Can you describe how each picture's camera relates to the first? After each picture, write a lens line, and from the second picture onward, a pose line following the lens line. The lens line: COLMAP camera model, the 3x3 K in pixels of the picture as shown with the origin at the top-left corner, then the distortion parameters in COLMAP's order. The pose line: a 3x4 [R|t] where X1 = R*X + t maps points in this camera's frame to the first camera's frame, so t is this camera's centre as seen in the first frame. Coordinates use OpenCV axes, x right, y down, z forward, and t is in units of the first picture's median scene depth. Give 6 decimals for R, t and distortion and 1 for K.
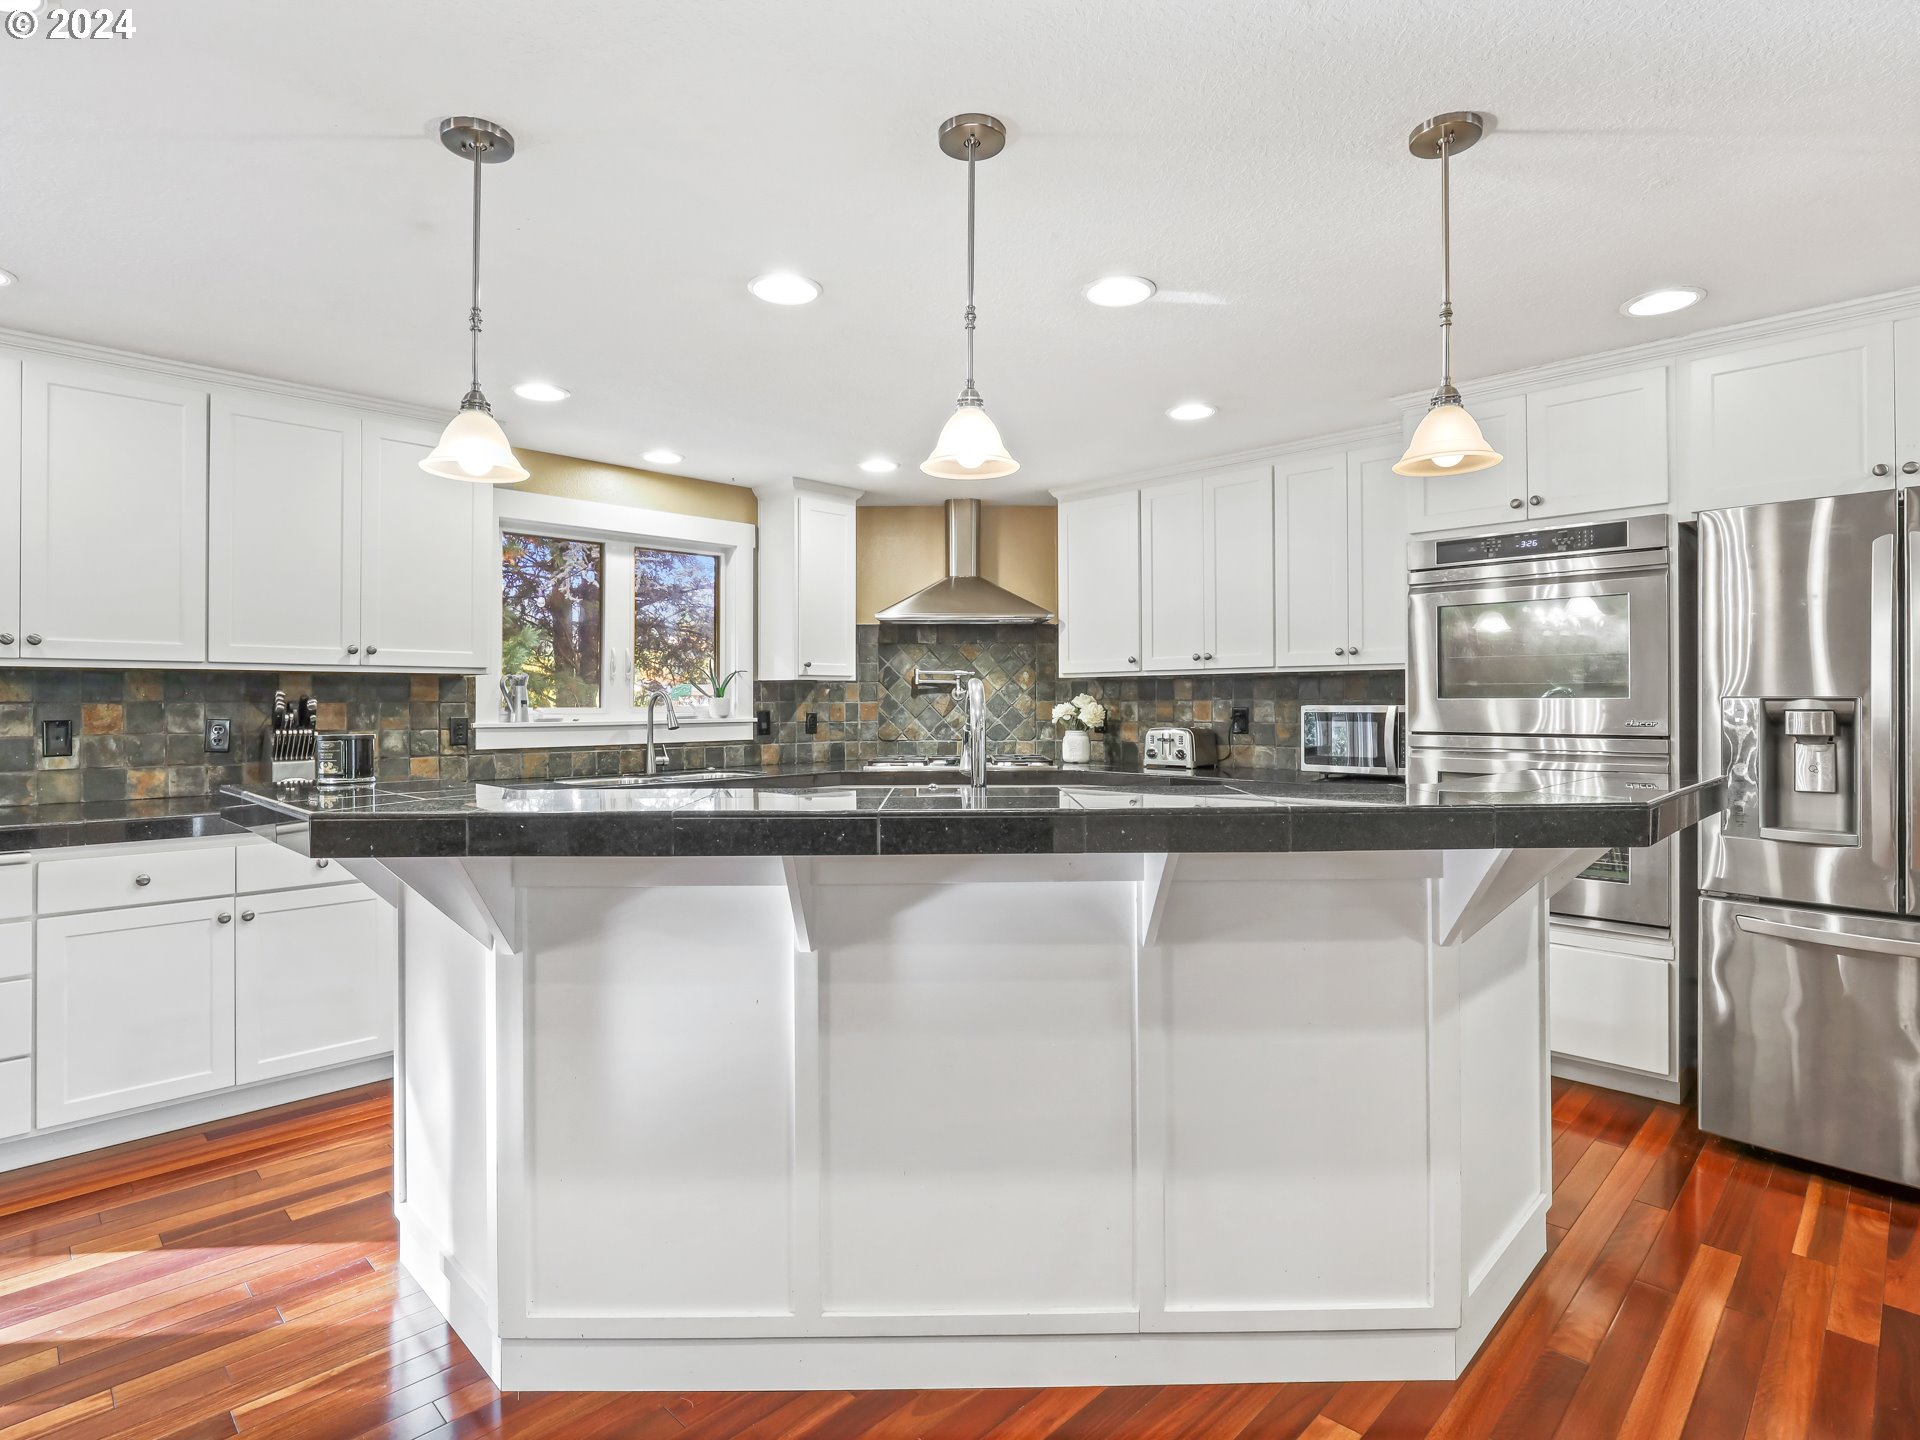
lens RADIAL K [[992.7, 0, 945.2], [0, 992.7, 695.5], [0, 0, 1]] dist [-0.012280, 0.005455]
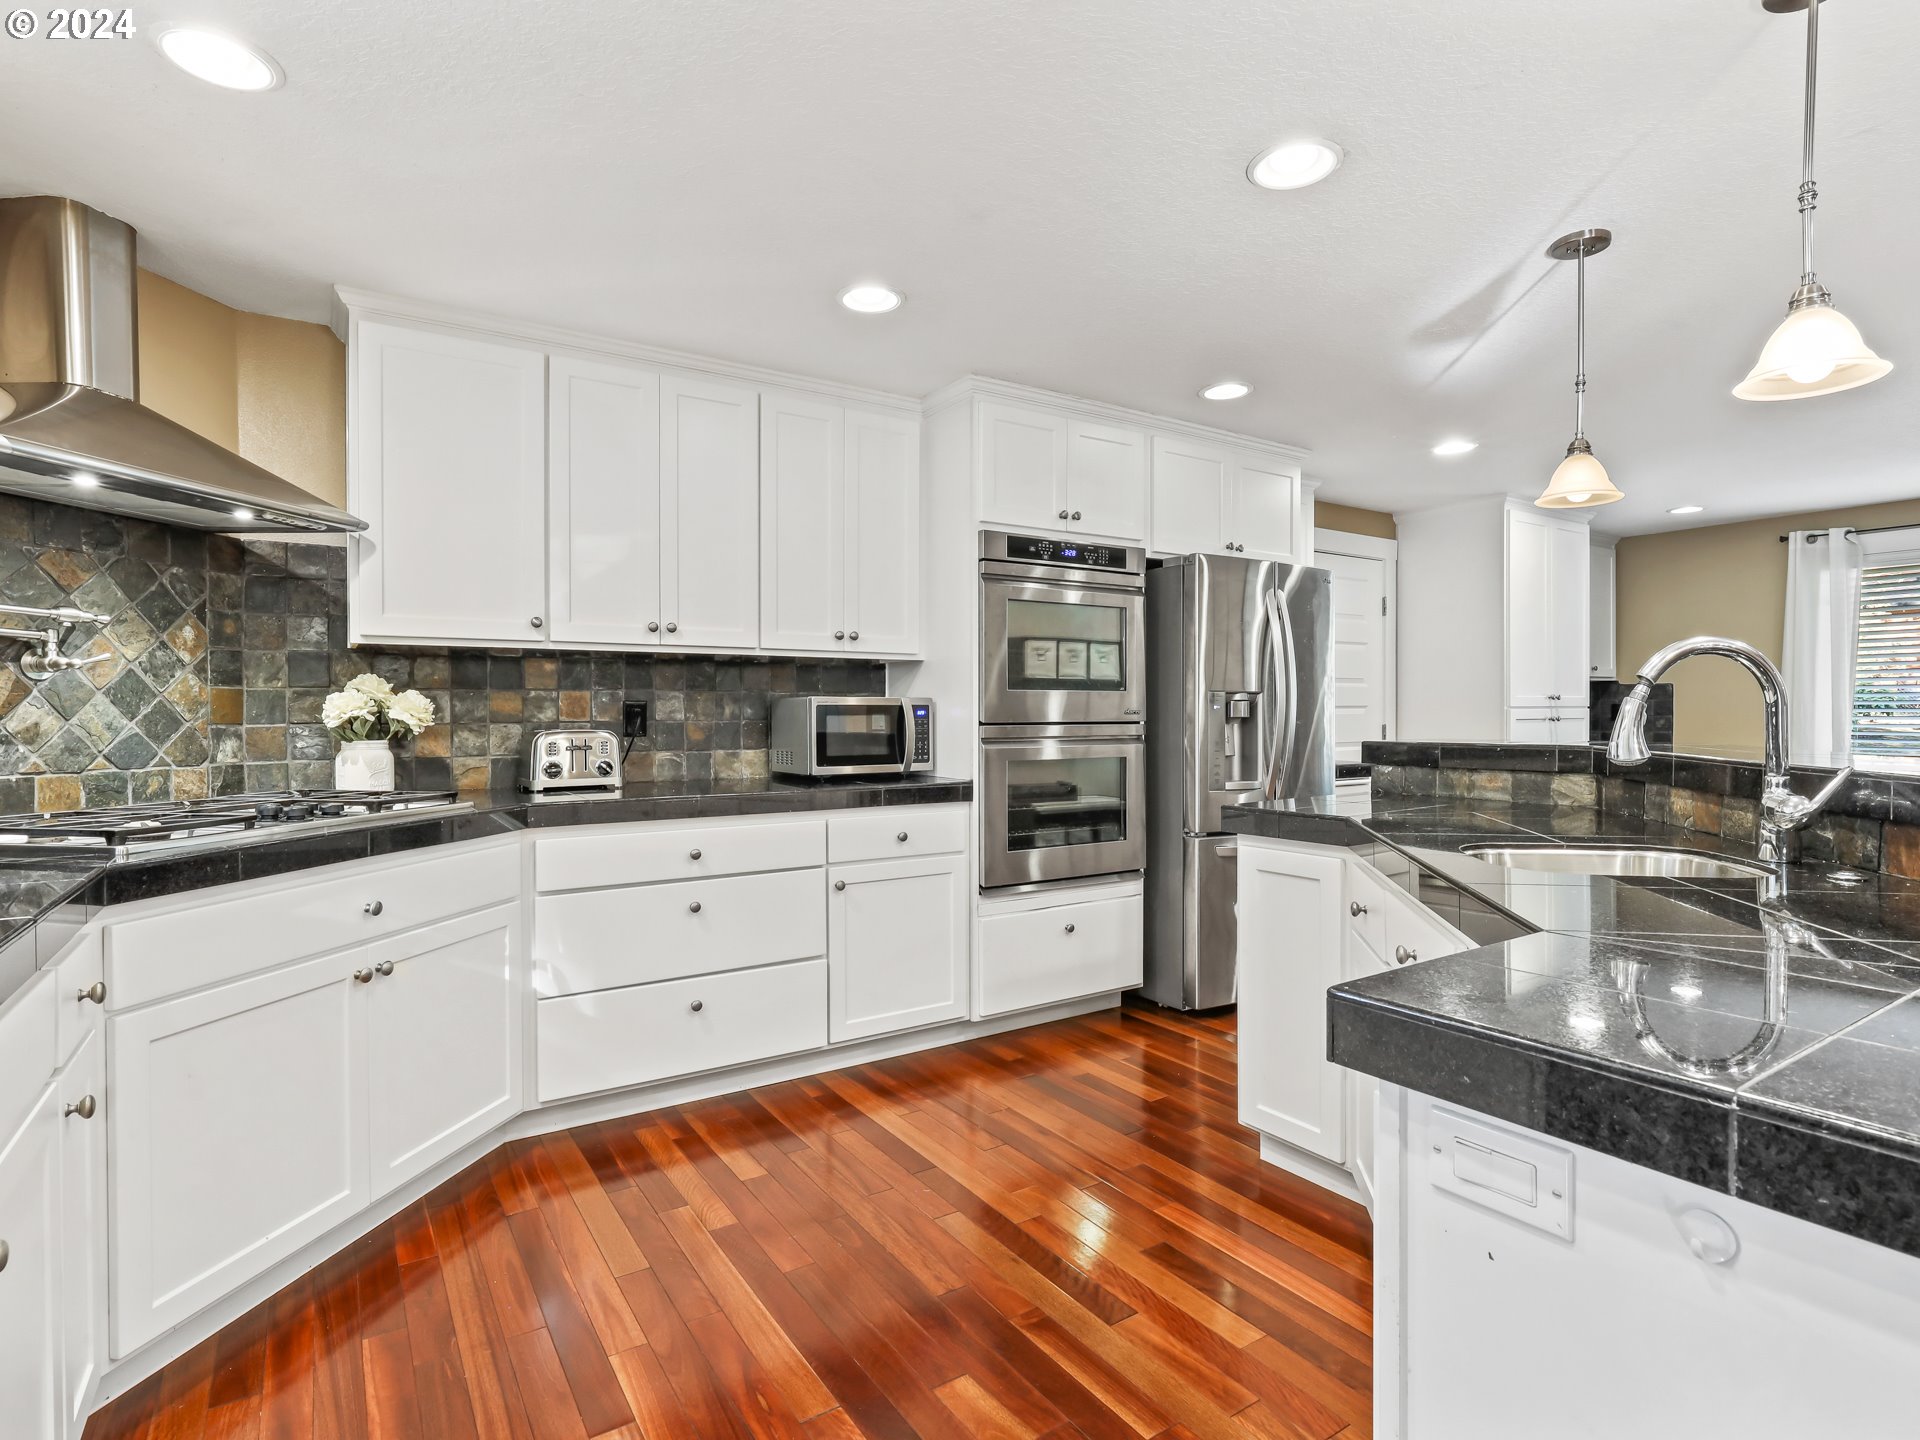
lens RADIAL K [[992.7, 0, 953.1], [0, 992.7, 721.9], [0, 0, 1]] dist [-0.012280, 0.005455]
pose [[0.205518, -0.008158, 0.978619, -0.375411], [-0.006038, 0.999936, 0.009603, 0.019461], [-0.978635, -0.007883, 0.205455, 0.625418]]
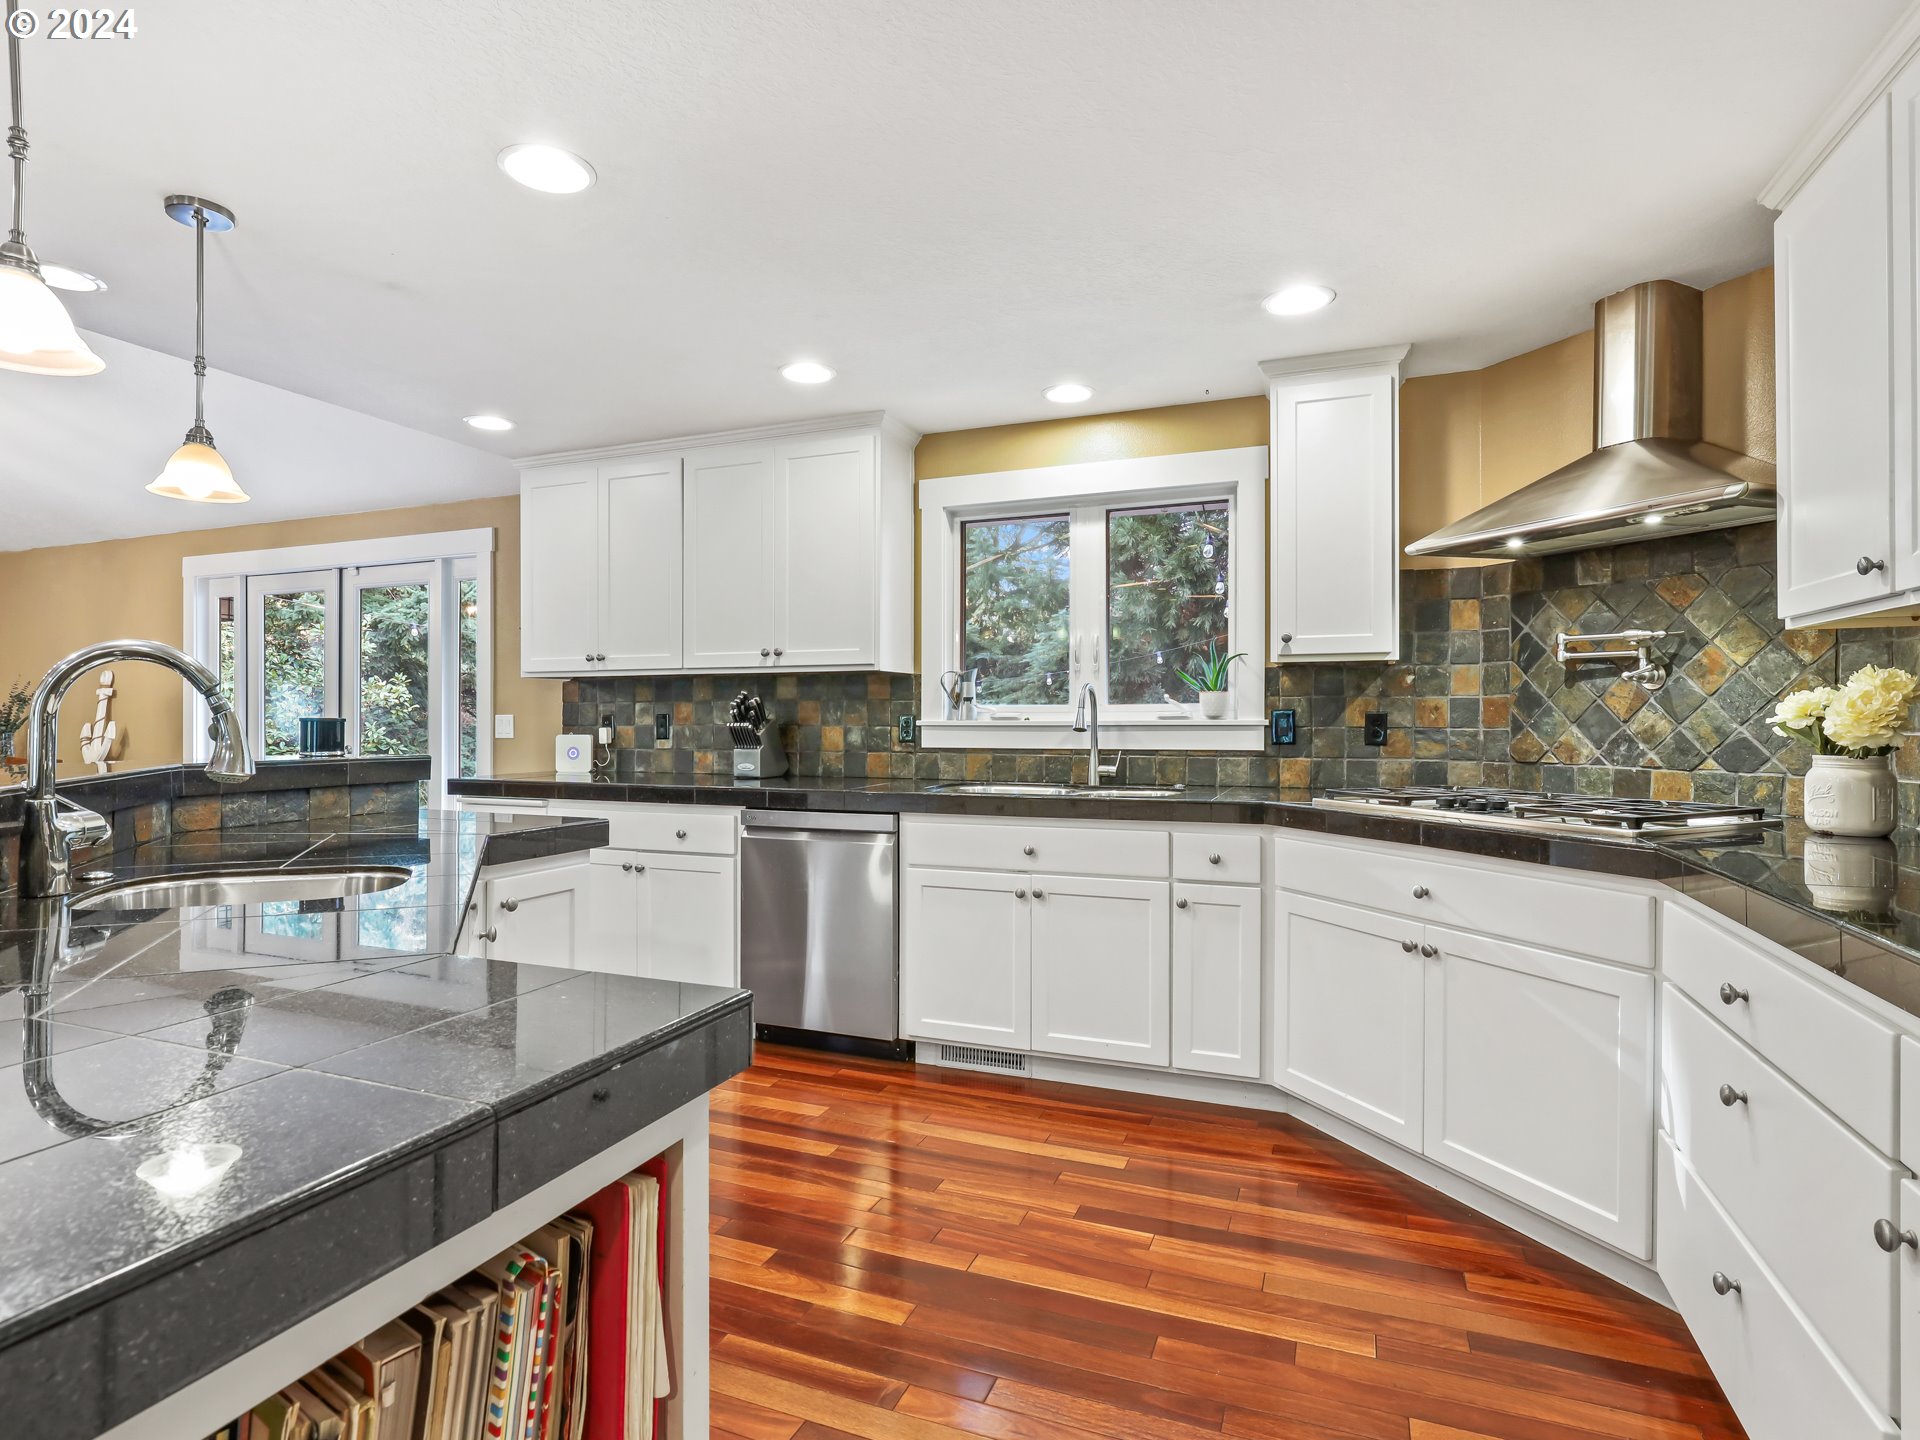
lens RADIAL K [[992.7, 0, 972.1], [0, 992.7, 721.8], [0, 0, 1]] dist [-0.012280, 0.005455]
pose [[0.405580, 0.006947, -0.914033, 0.393286], [0.005999, 0.999929, 0.010261, 0.016622], [0.914040, -0.009645, 0.405509, 0.560985]]
